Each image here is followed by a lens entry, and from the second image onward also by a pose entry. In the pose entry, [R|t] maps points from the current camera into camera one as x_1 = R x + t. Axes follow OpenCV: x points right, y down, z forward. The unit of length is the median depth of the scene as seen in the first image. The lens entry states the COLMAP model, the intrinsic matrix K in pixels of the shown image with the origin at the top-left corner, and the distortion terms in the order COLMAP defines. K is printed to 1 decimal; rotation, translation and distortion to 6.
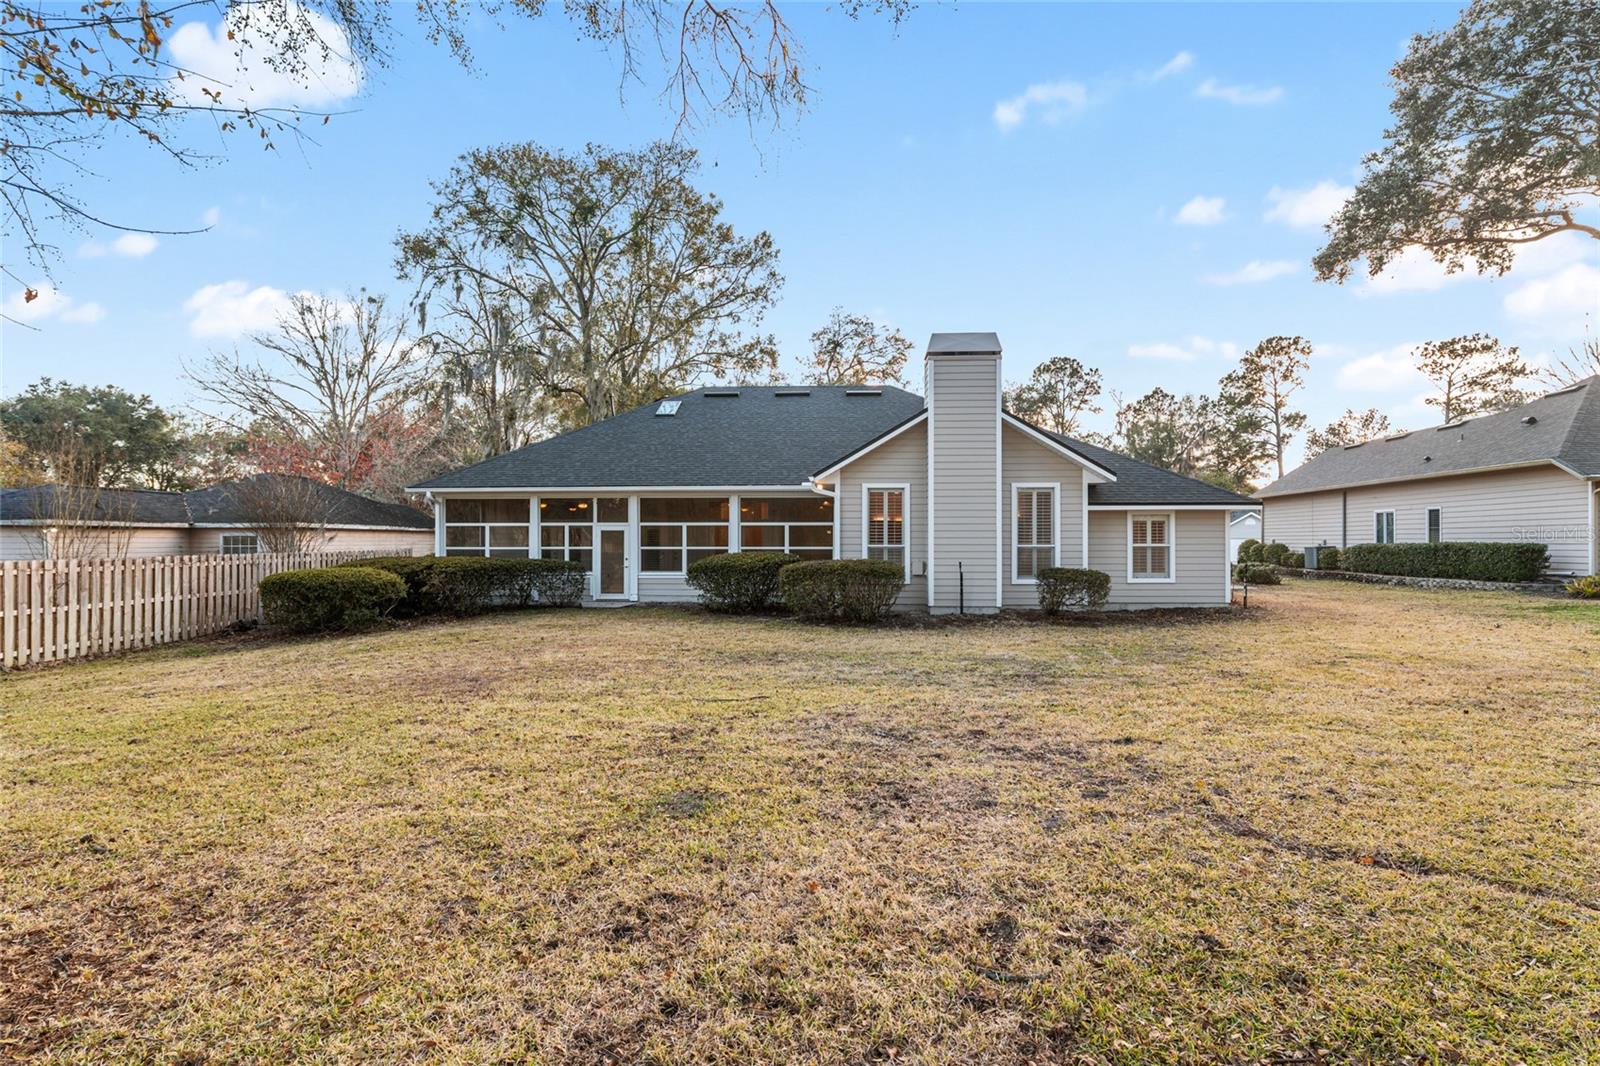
lens RADIAL K [[749.0, 0, 807.6], [0, 749.0, 547.8], [0, 0, 1]] dist [0.006164, -0.000254]
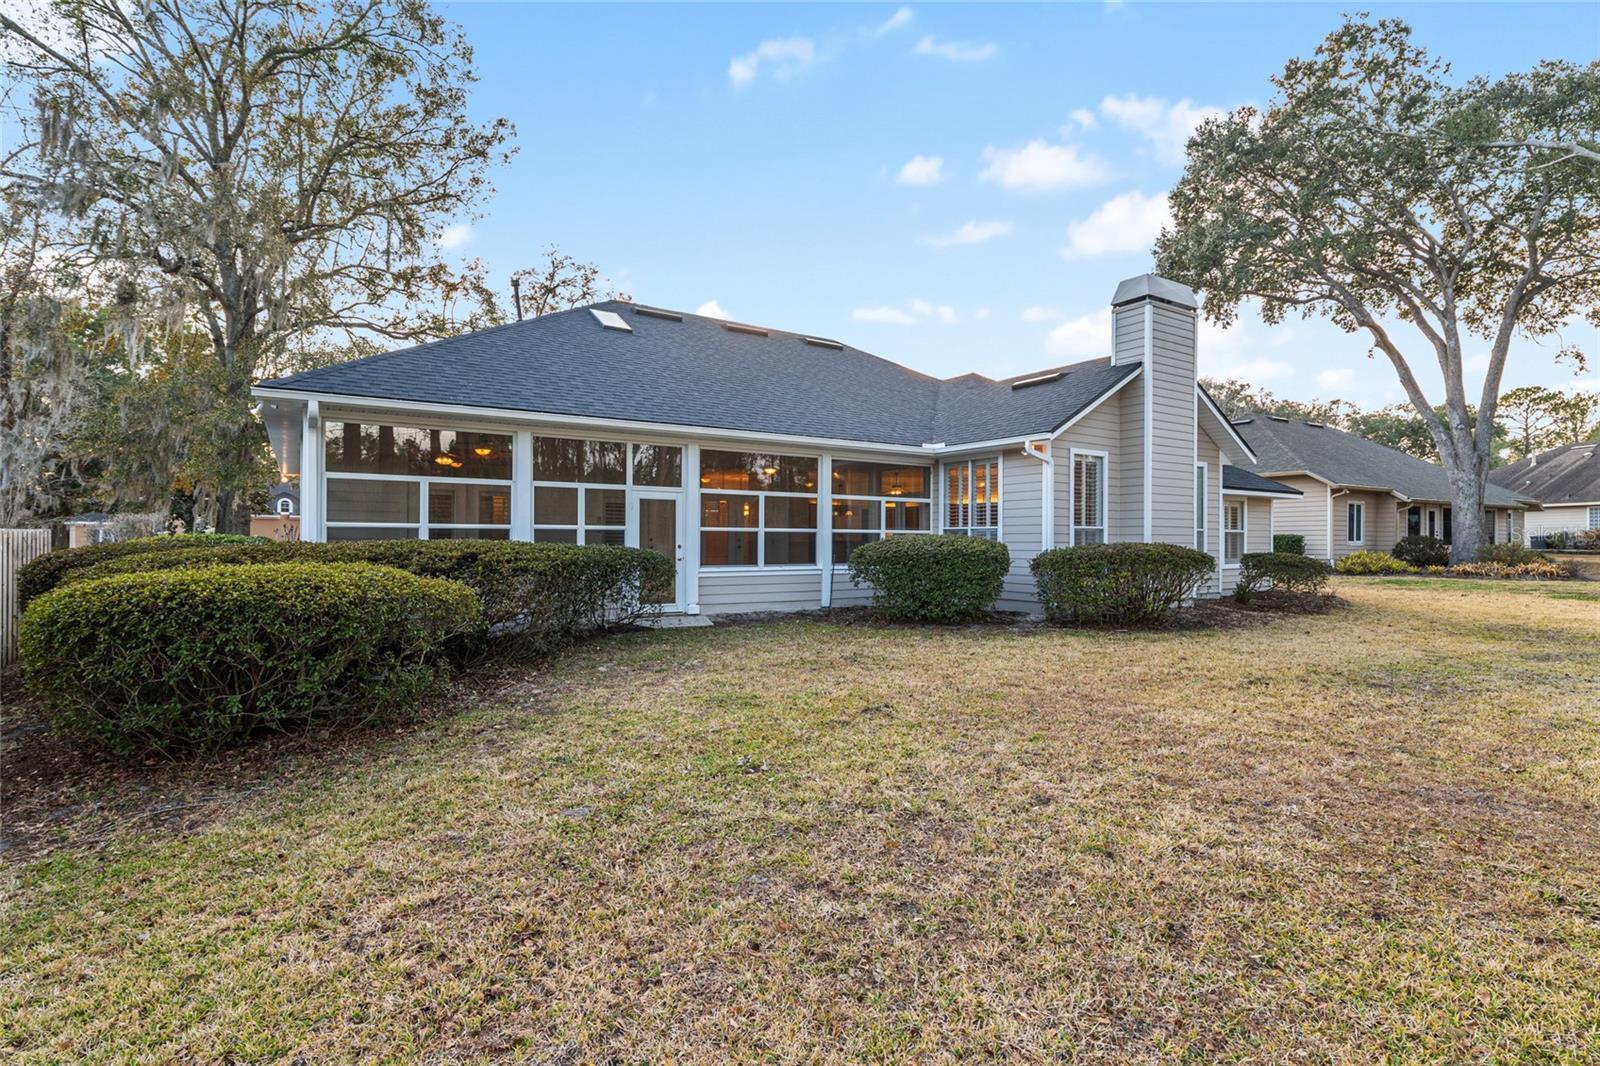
lens RADIAL K [[749.0, 0, 796.7], [0, 749.0, 532.8], [0, 0, 1]] dist [0.006164, -0.000254]
pose [[0.813155, 0.004452, 0.582030, -0.441798], [-0.007001, 0.999973, 0.002132, 0.001630], [-0.582005, -0.005809, 0.813164, 0.380646]]
